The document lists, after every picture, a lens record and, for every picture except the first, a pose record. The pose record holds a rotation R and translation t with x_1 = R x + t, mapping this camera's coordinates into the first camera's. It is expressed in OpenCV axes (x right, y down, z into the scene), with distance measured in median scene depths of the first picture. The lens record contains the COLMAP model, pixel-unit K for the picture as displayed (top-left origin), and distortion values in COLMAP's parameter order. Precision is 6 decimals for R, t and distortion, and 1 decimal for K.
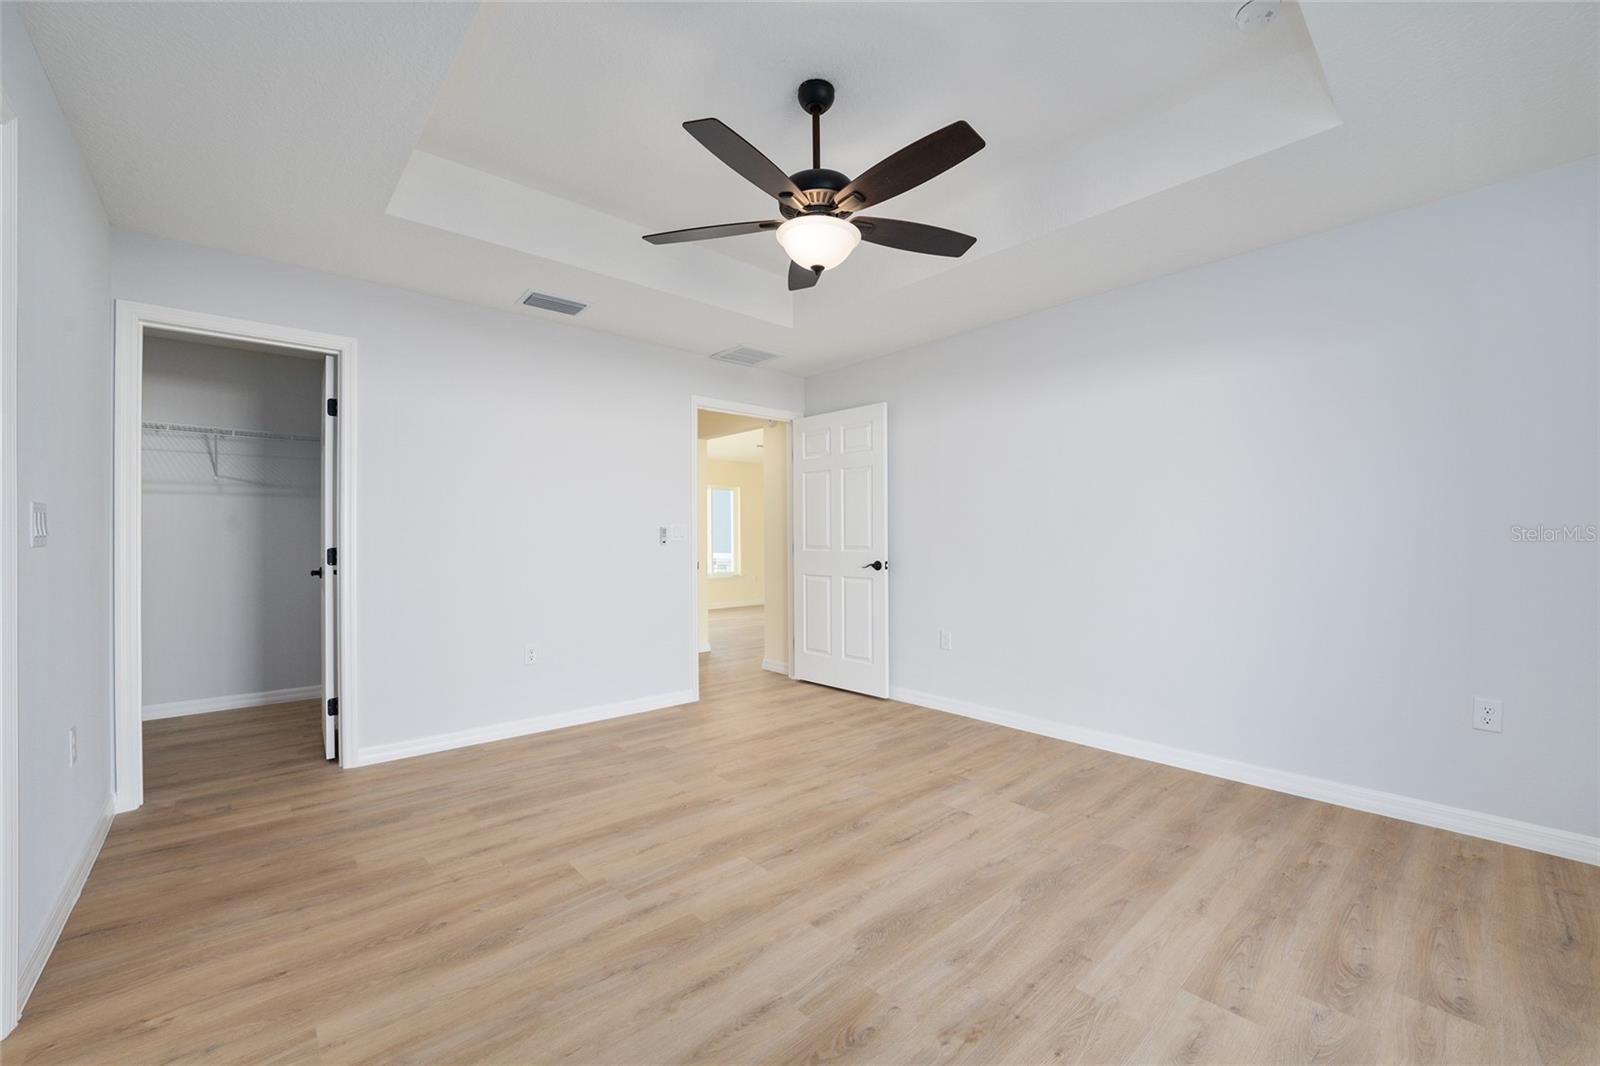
lens RADIAL K [[652.6, 0, 802.4], [0, 652.6, 538.4], [0, 0, 1]] dist [-0.038727, 0.008832]
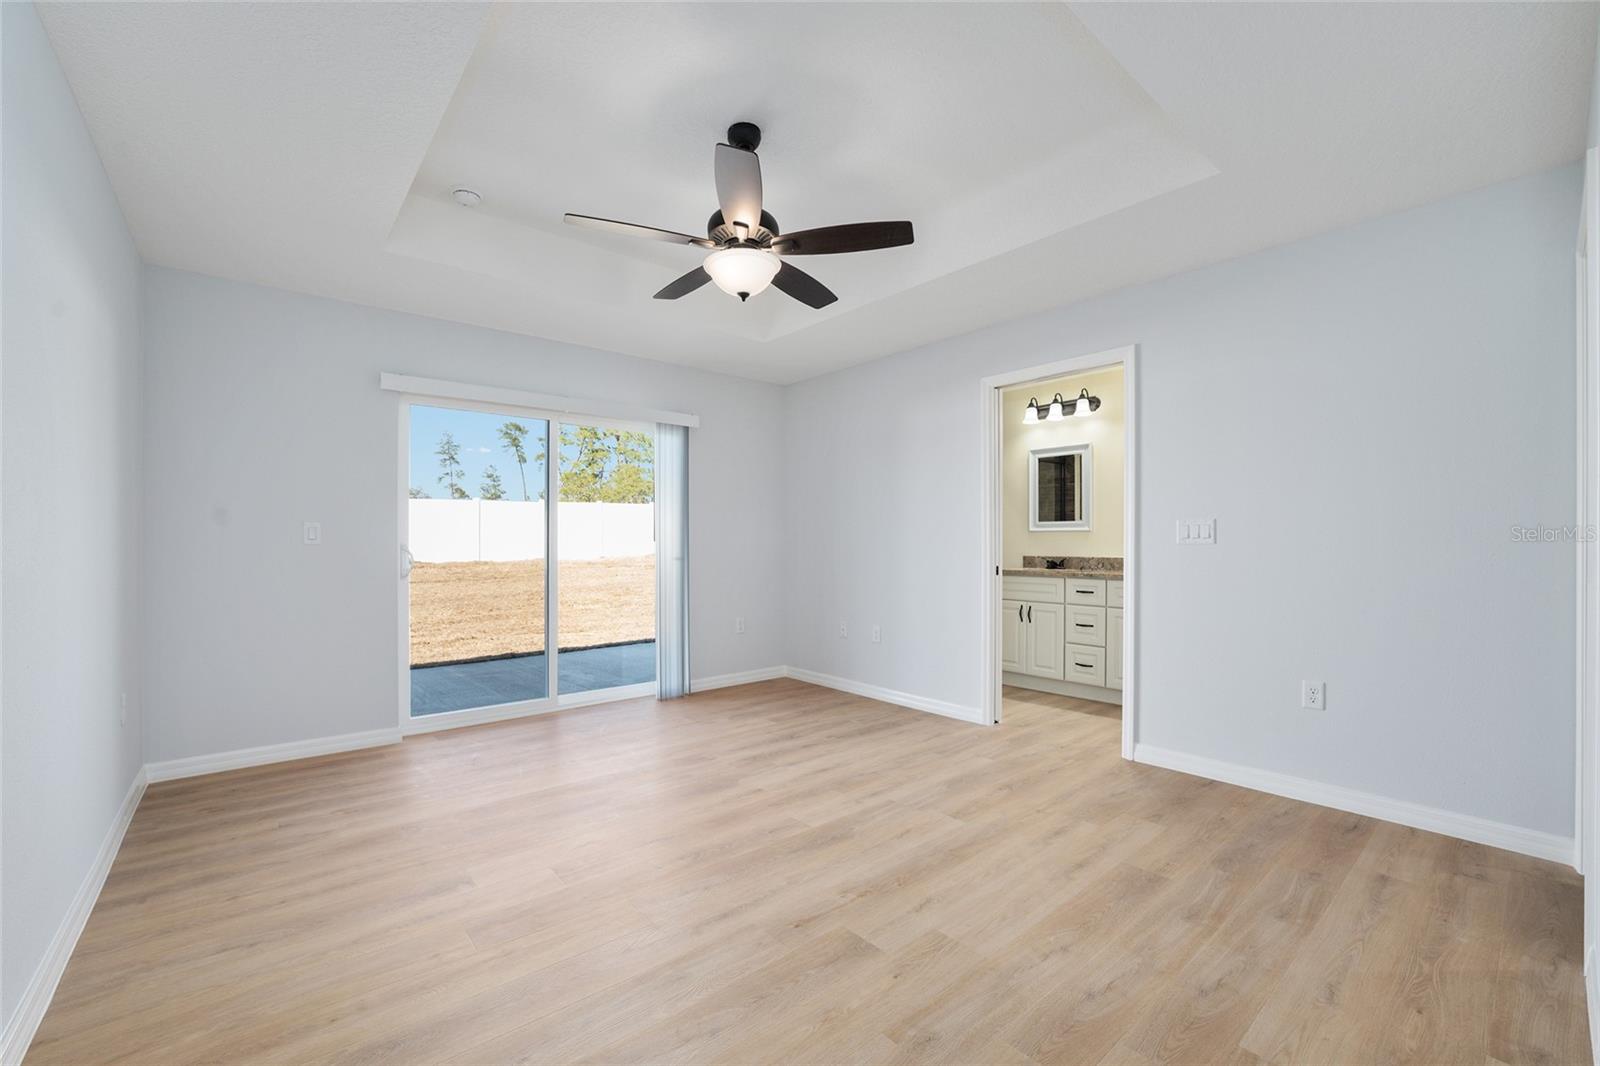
lens RADIAL K [[652.6, 0, 802.4], [0, 652.6, 538.4], [0, 0, 1]] dist [-0.038727, 0.008832]
pose [[-0.999521, 0.005645, 0.030426, -0.110343], [0.005468, 0.999968, -0.005909, 0.002259], [-0.030458, -0.005740, -0.999520, 2.144182]]
